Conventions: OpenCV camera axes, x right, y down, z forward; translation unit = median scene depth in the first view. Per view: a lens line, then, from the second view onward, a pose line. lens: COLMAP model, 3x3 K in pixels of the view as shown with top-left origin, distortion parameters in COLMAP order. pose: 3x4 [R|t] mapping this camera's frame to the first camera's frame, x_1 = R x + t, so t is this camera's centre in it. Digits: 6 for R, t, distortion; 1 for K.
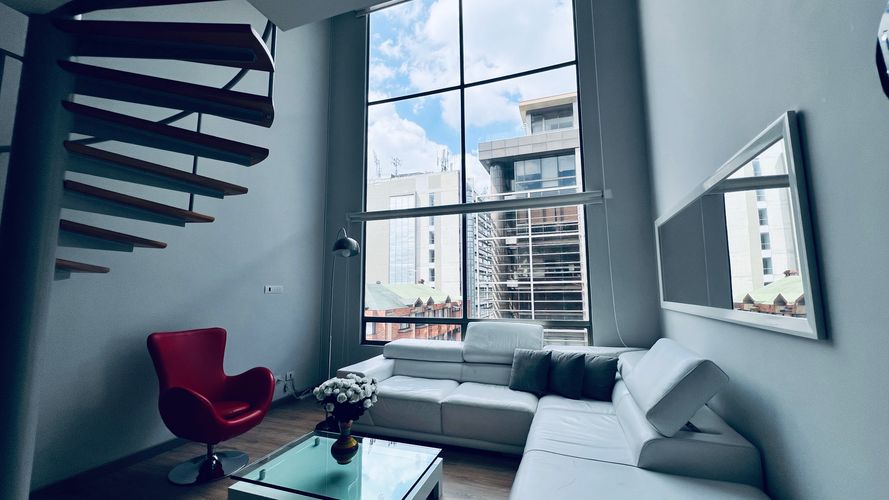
lens RADIAL K [[356.8, 0, 441.1], [0, 356.8, 251.5], [0, 0, 1]] dist [-0.005050, 0.001074]
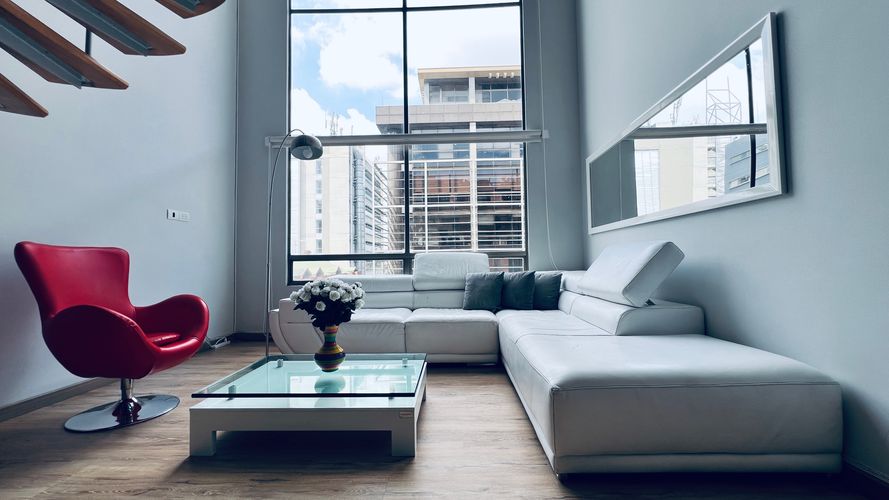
lens RADIAL K [[356.8, 0, 444.3], [0, 356.8, 249.1], [0, 0, 1]] dist [-0.005050, 0.001074]
pose [[0.951266, 0.003842, 0.308348, -0.157060], [-0.025711, 0.997429, 0.066890, 0.122949], [-0.307298, -0.071558, 0.948919, 0.043201]]
